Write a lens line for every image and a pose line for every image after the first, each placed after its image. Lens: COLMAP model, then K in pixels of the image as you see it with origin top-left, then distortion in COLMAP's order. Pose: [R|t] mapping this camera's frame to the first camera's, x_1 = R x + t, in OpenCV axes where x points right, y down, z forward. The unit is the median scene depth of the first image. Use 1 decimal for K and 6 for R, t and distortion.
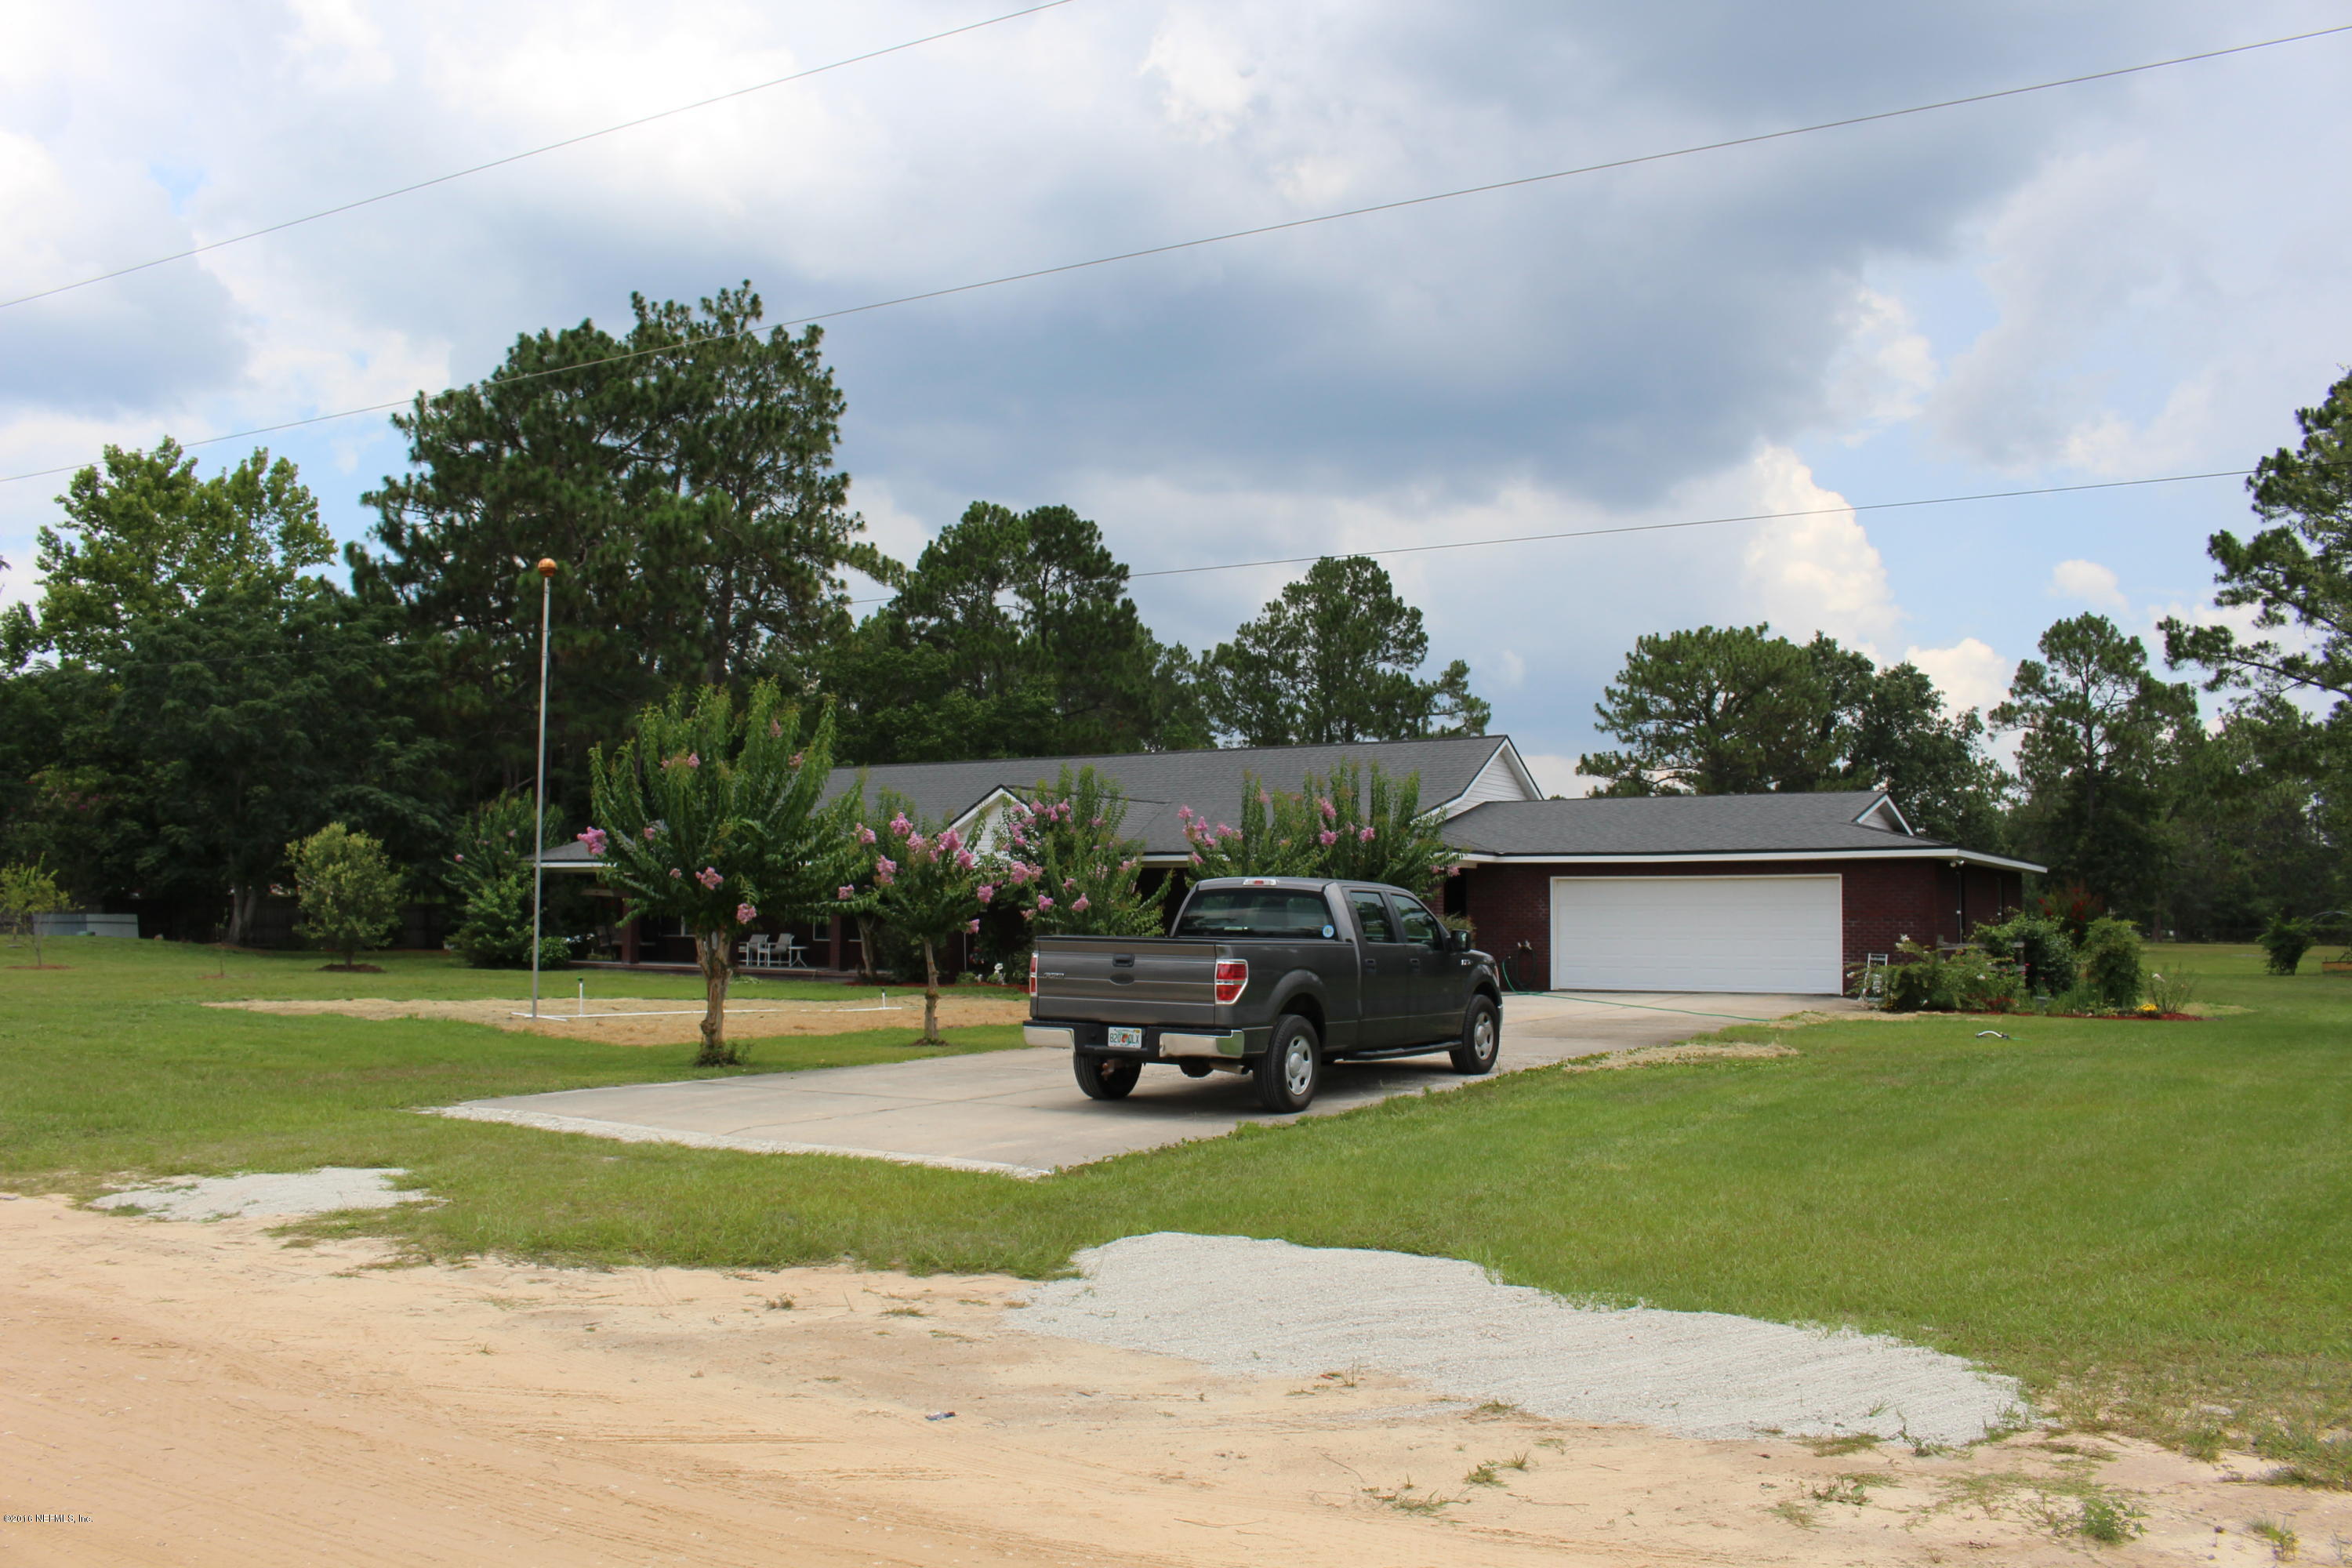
lens RADIAL K [[1973.2, 0, 1139.3], [0, 1973.2, 788.3], [0, 0, 1]] dist [-0.193448, 0.150682]
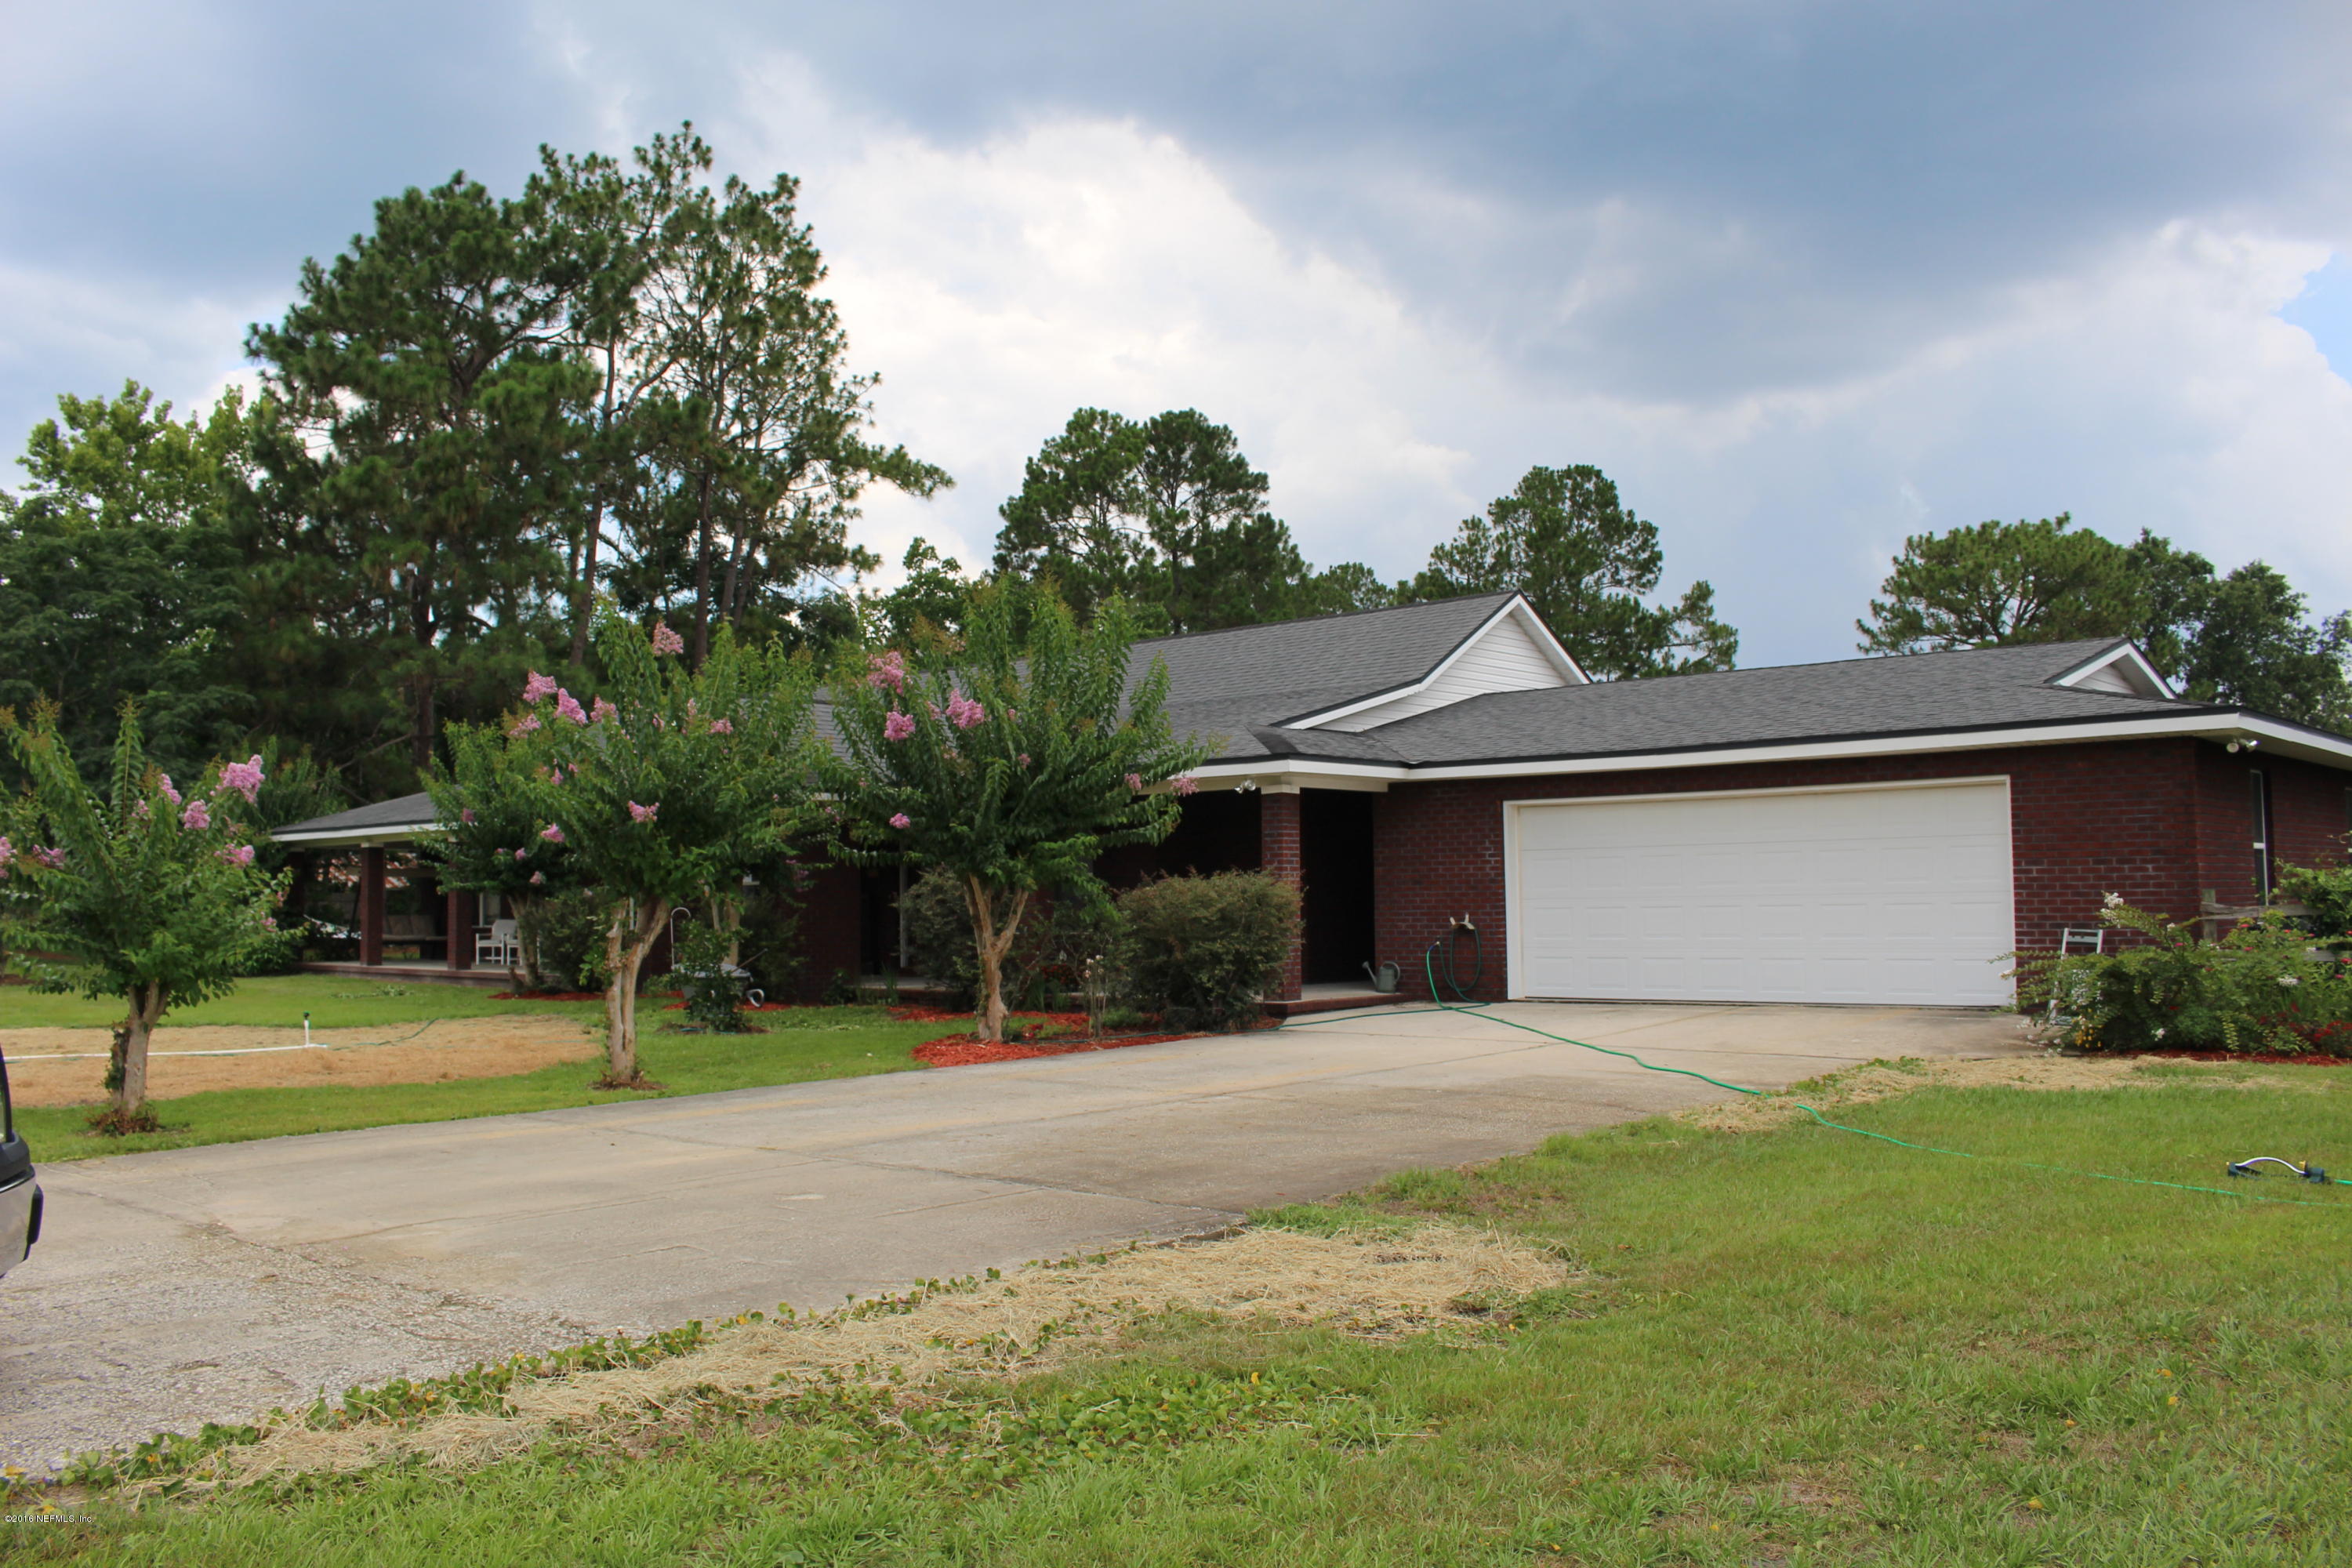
lens RADIAL K [[1973.2, 0, 1139.3], [0, 1973.2, 788.3], [0, 0, 1]] dist [-0.193448, 0.150682]
pose [[0.985213, -0.031924, -0.168334, 0.076394], [0.033733, 0.999400, 0.007897, 0.012595], [0.167981, -0.013459, 0.985698, 0.158613]]
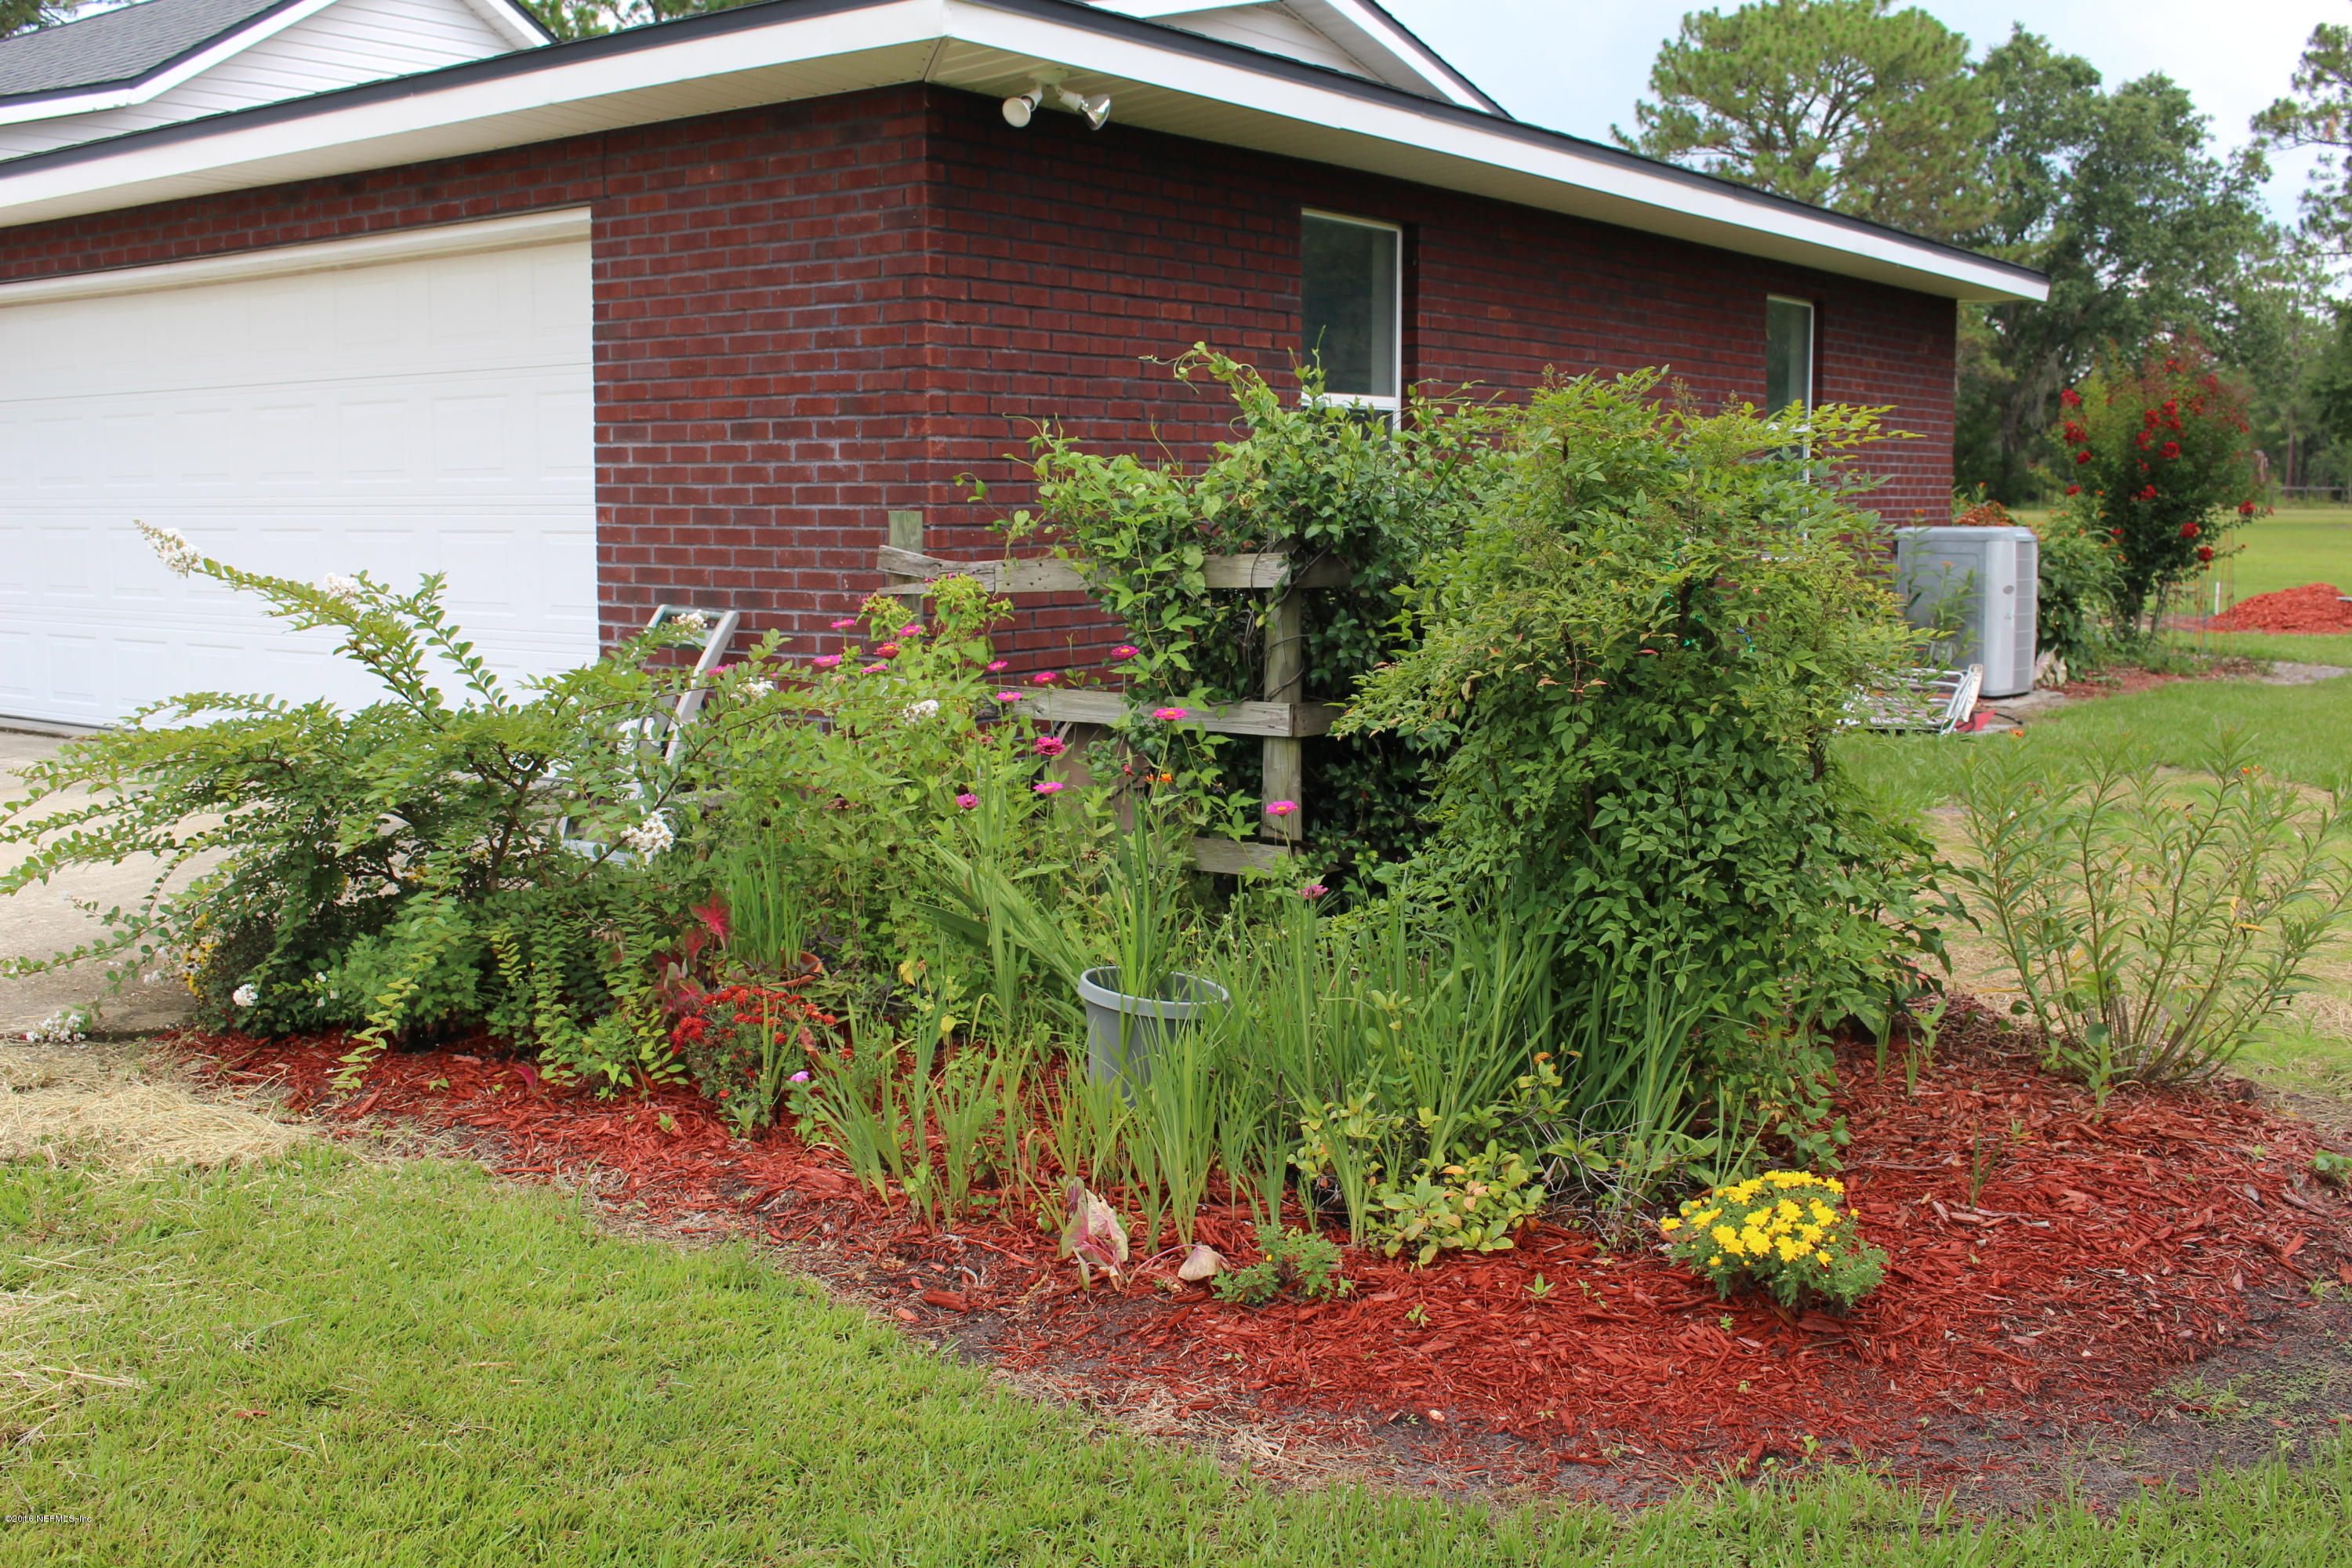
lens RADIAL K [[2313.1, 0, 1174.2], [0, 2313.1, 824.6], [0, 0, 1]] dist [-0.128872, 0.099342]
pose [[0.998430, -0.004601, -0.055824, 0.148964], [0.016427, 0.976849, 0.213300, 0.019855], [0.053550, -0.213882, 0.975391, 0.259046]]
